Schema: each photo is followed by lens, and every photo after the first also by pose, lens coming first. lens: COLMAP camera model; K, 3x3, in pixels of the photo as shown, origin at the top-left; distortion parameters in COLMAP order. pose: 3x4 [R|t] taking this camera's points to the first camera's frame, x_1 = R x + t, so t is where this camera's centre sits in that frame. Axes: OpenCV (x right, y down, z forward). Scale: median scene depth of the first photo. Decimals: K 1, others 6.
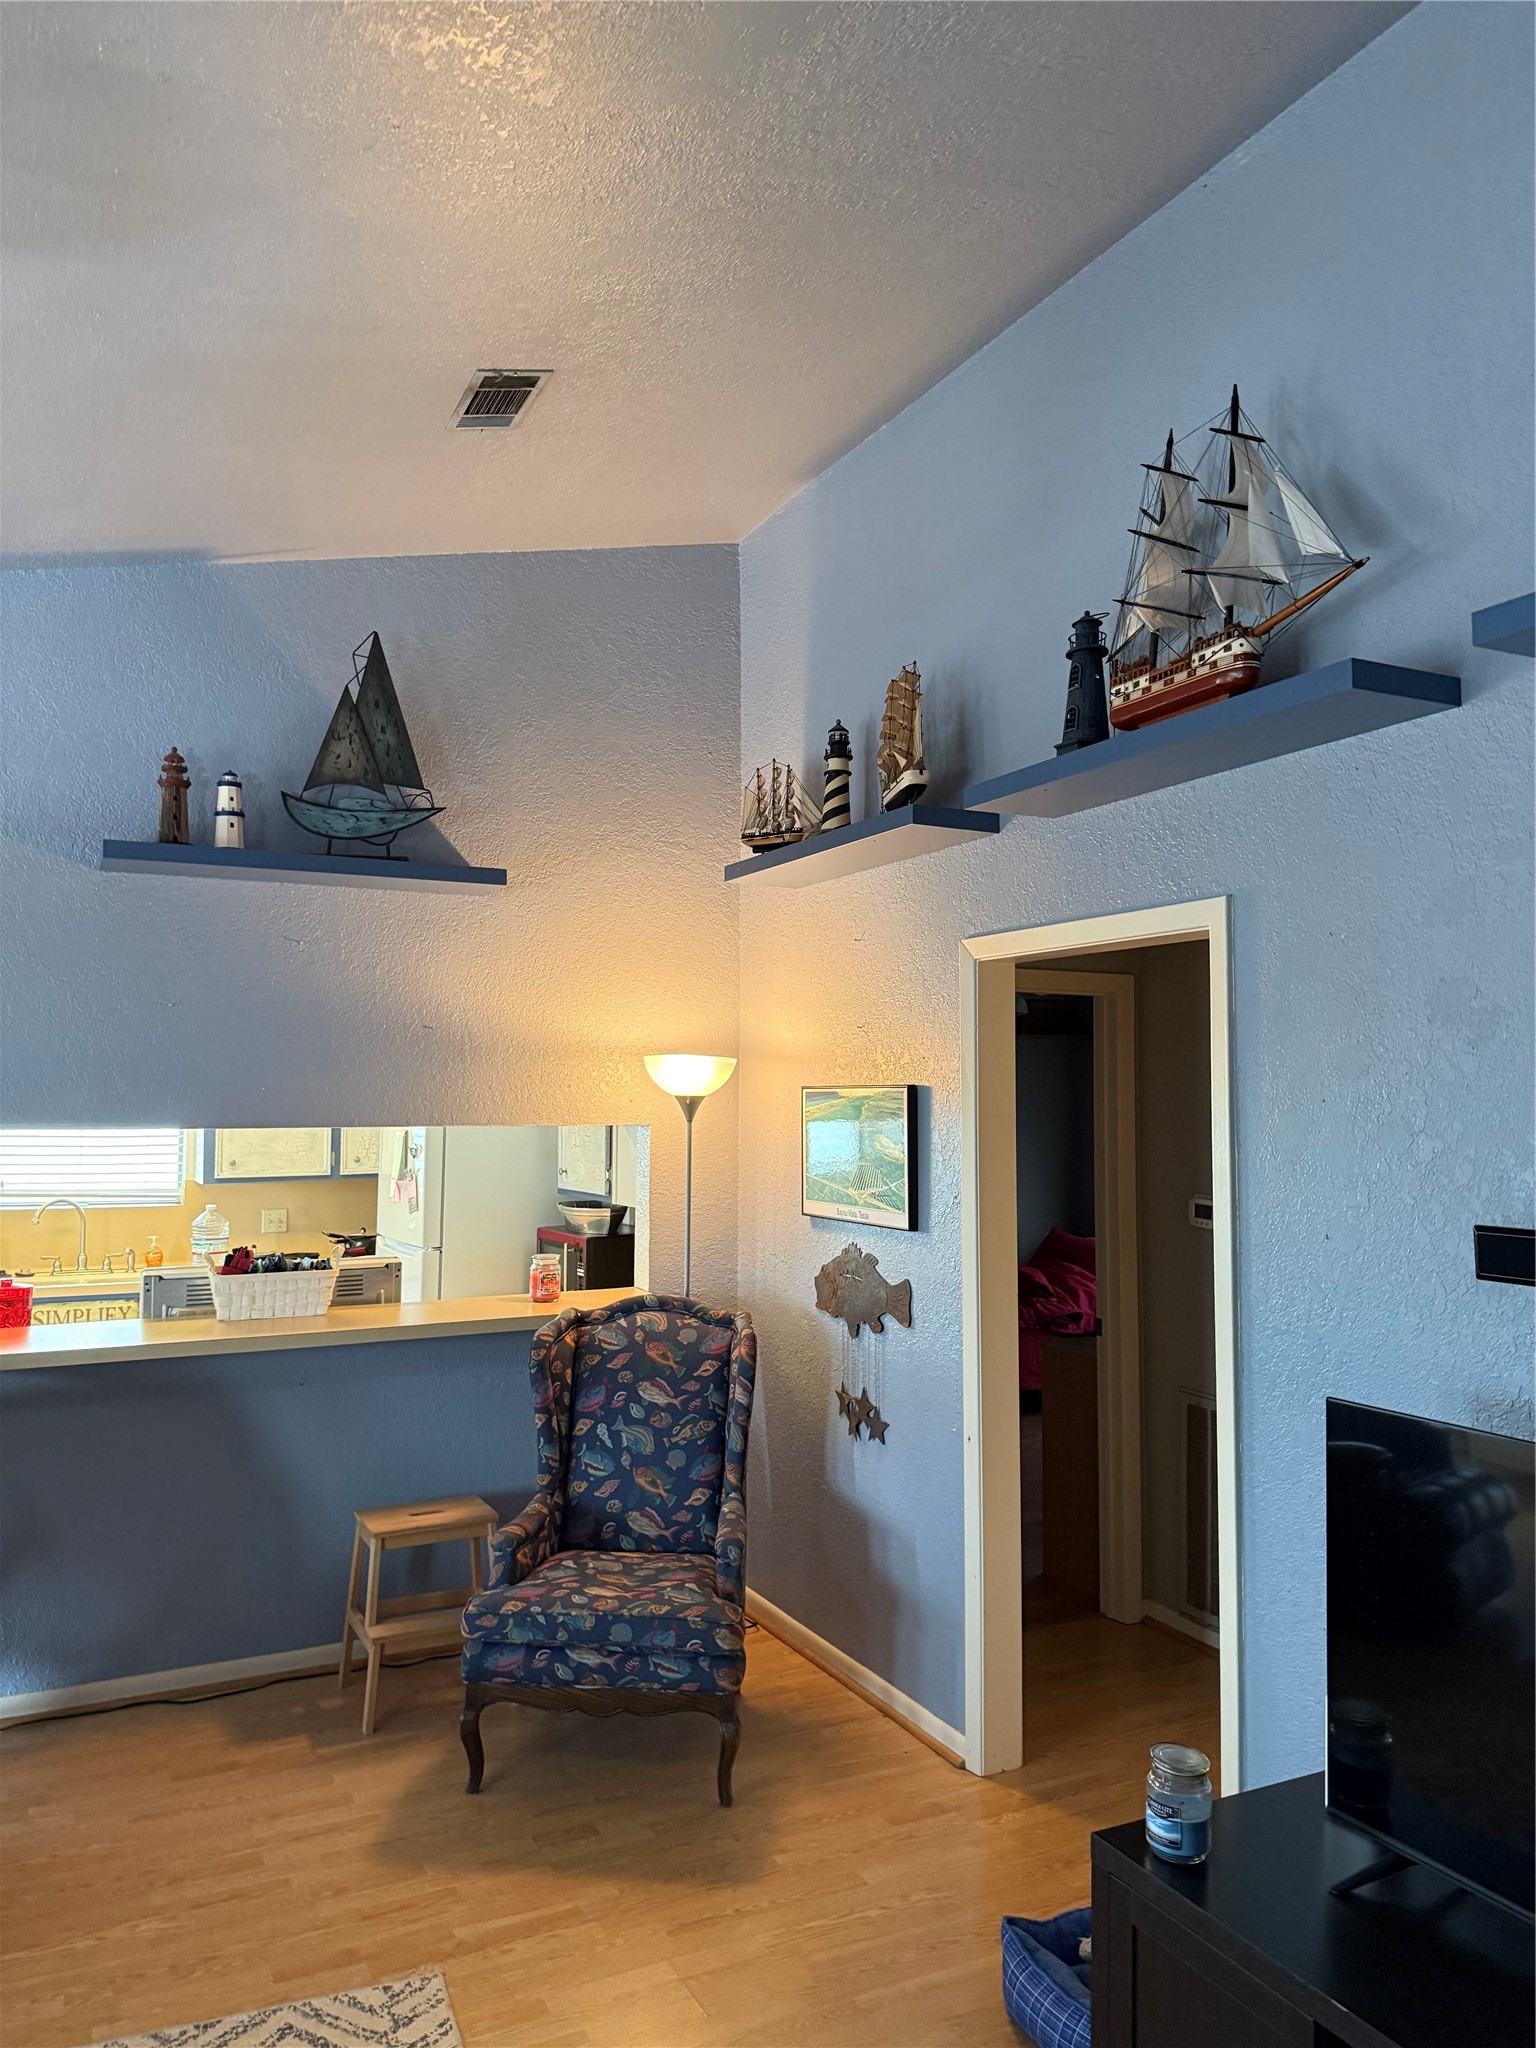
lens RADIAL K [[1451.8, 0, 775.3], [0, 1451.8, 1001.7], [0, 0, 1]] dist [0.040109, -0.048895]
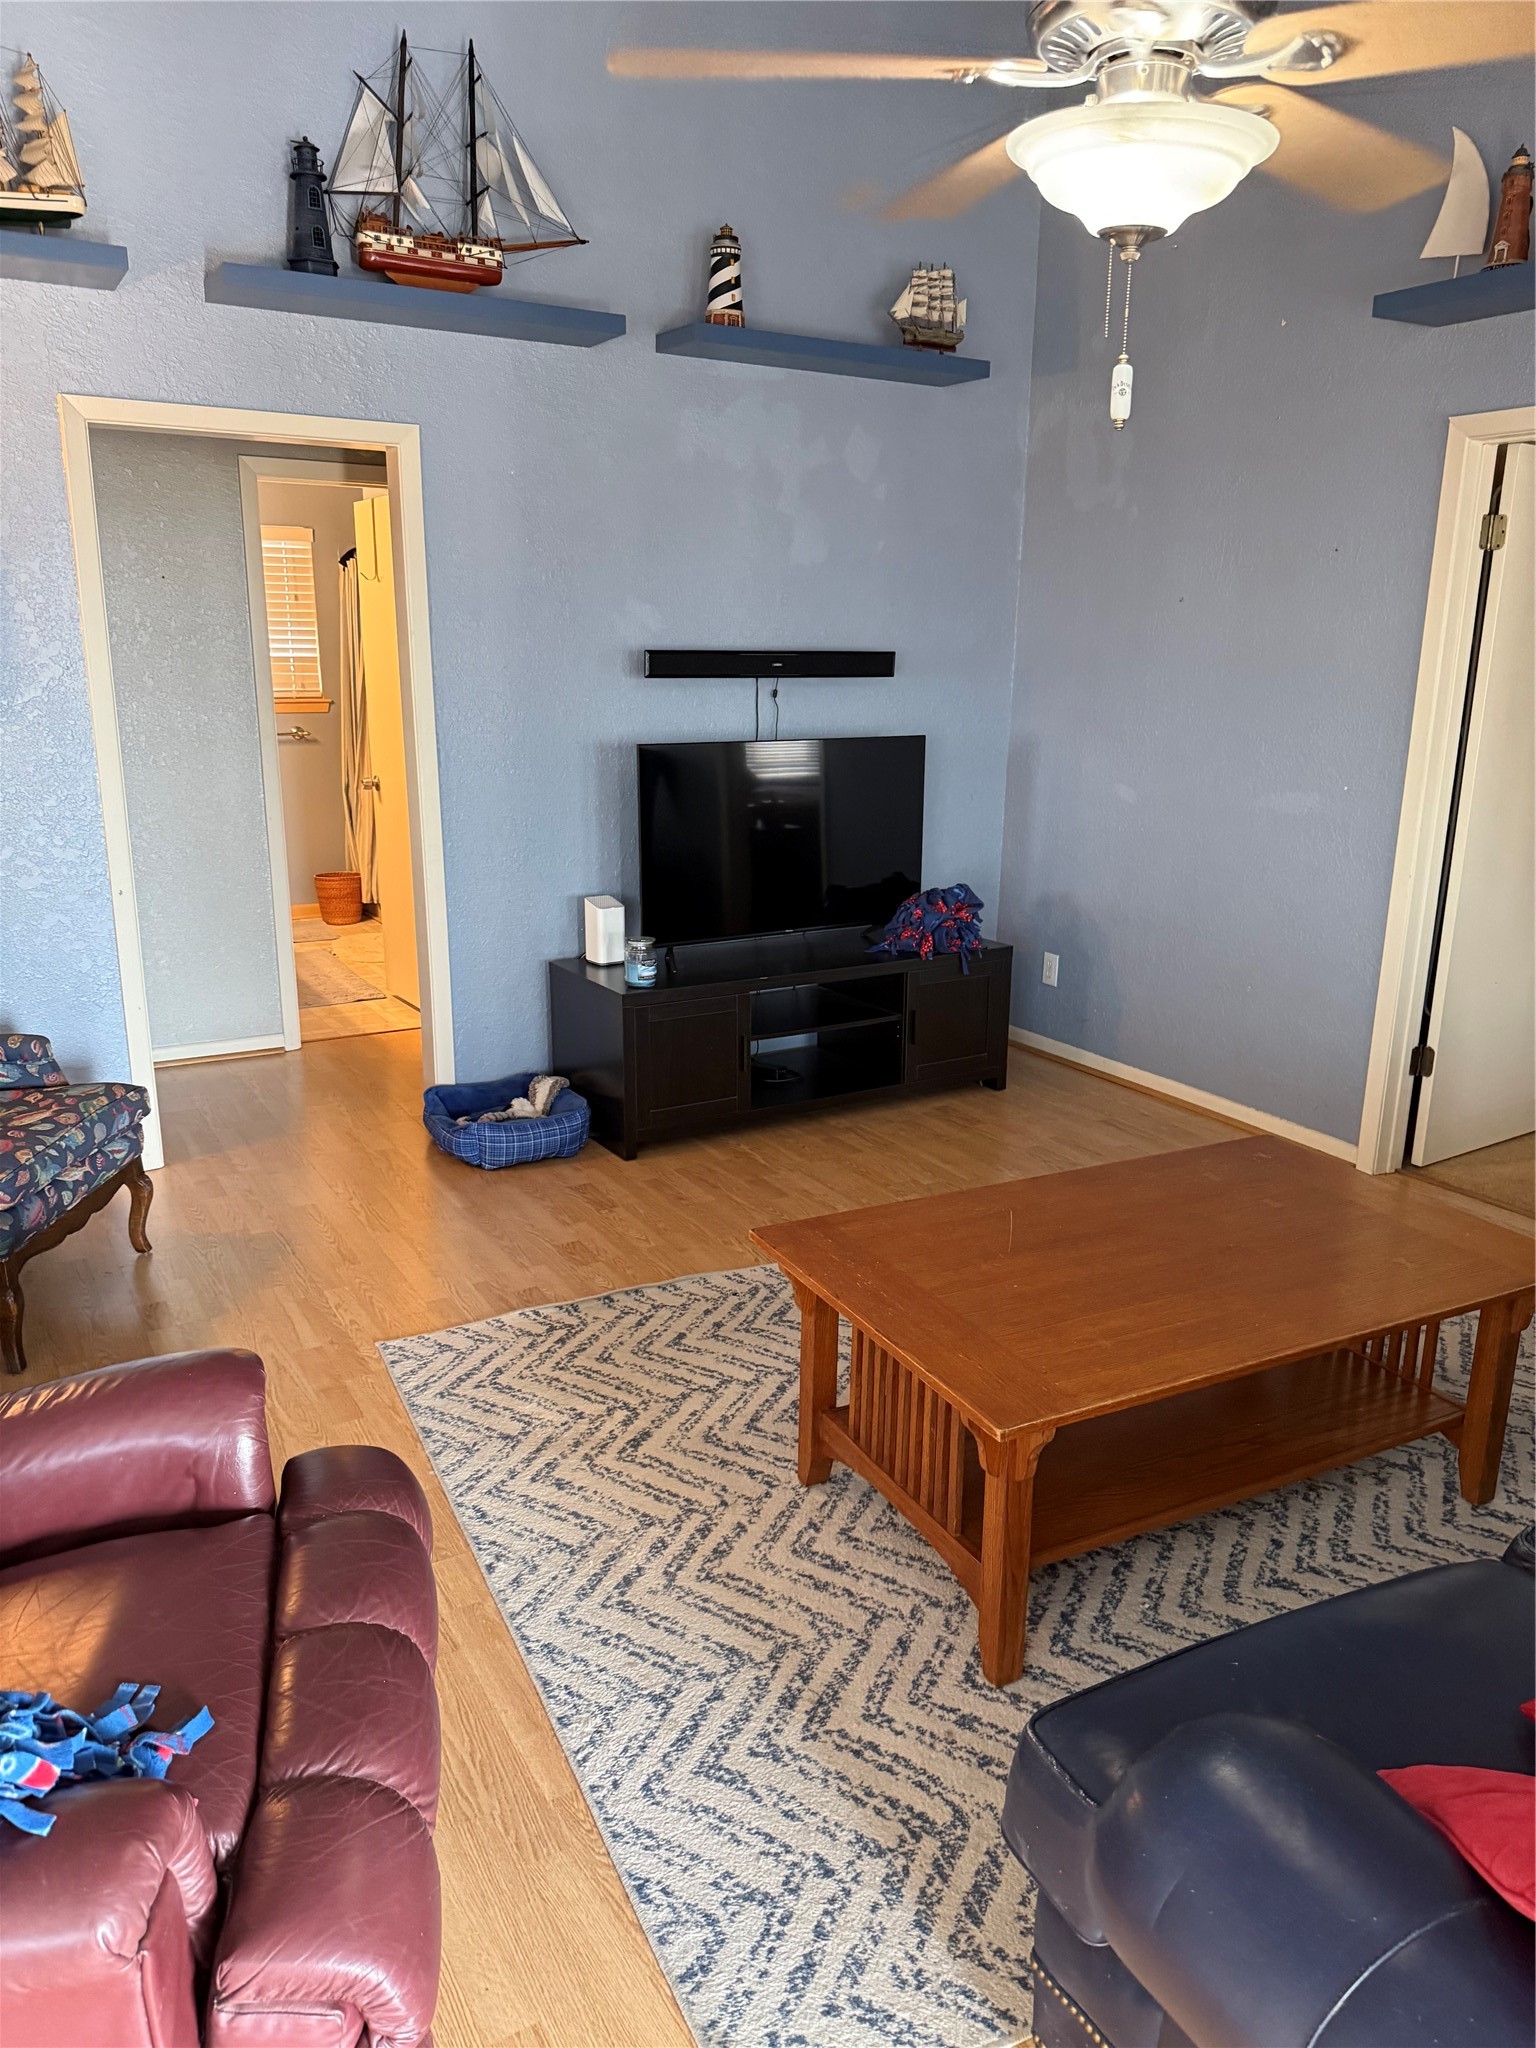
lens RADIAL K [[1451.8, 0, 760.8], [0, 1451.8, 1012.0], [0, 0, 1]] dist [0.040109, -0.048895]
pose [[-0.065330, -0.251690, 0.965601, -0.887794], [-0.076190, 0.966101, 0.246665, 0.072776], [-0.994951, -0.057455, -0.082292, 0.555507]]
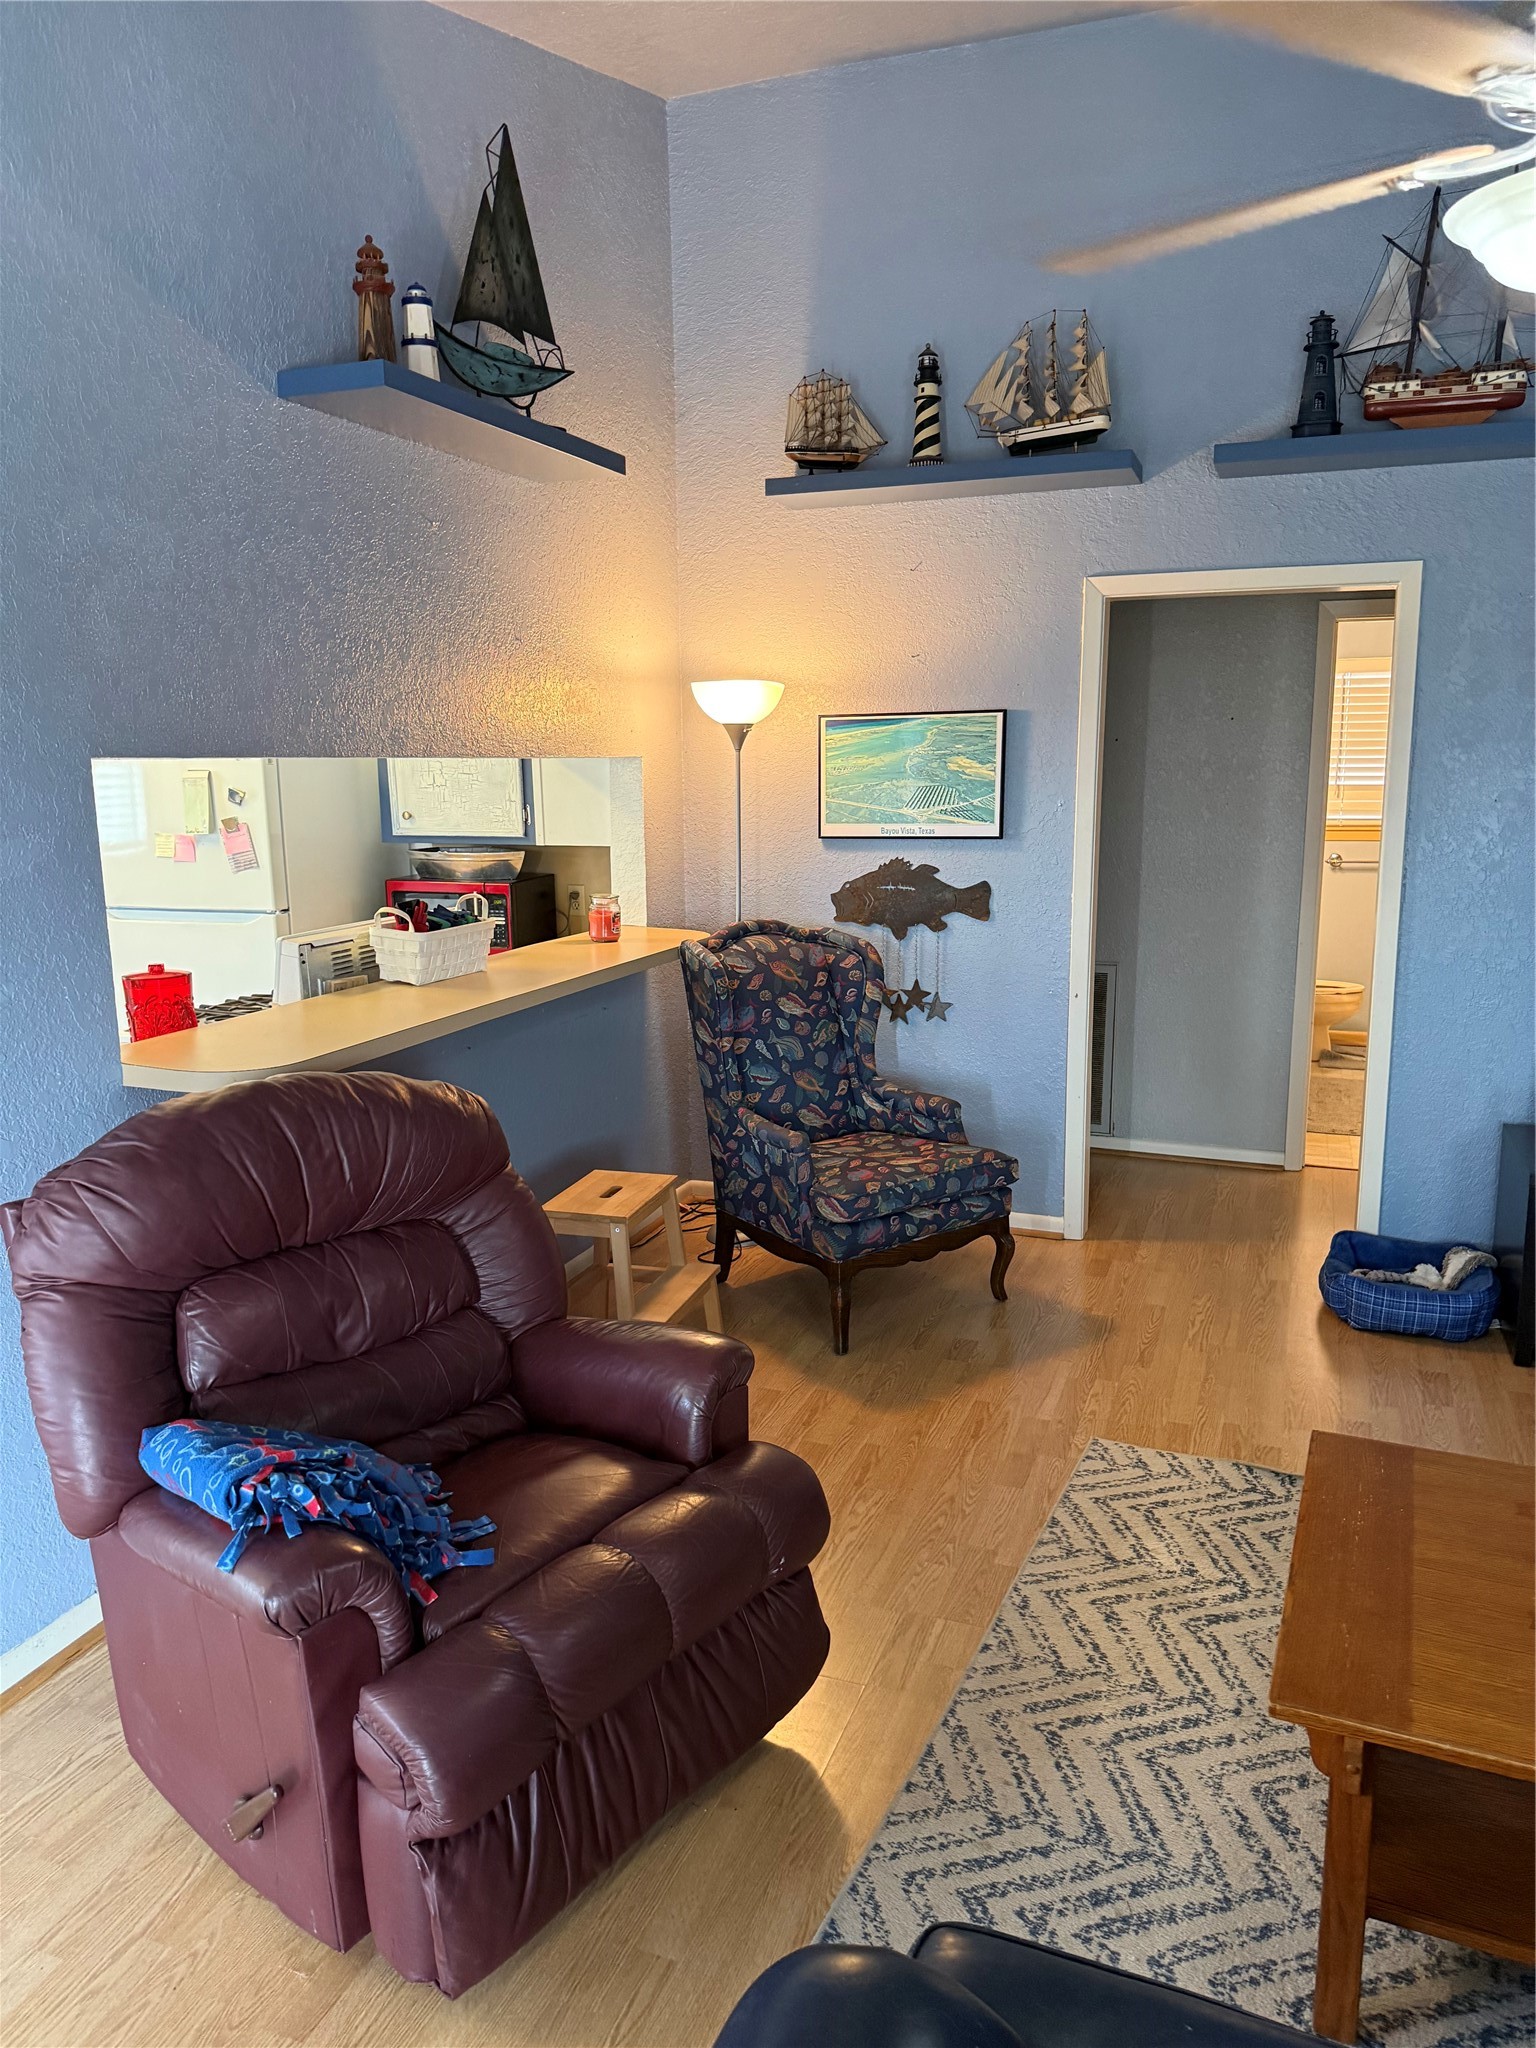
lens RADIAL K [[1451.8, 0, 765.5], [0, 1451.8, 1013.6], [0, 0, 1]] dist [0.040109, -0.048895]
pose [[0.733193, -0.128514, 0.667766, -0.821364], [-0.033226, 0.974037, 0.223938, 0.038895], [-0.679208, -0.186377, 0.709887, 0.266585]]
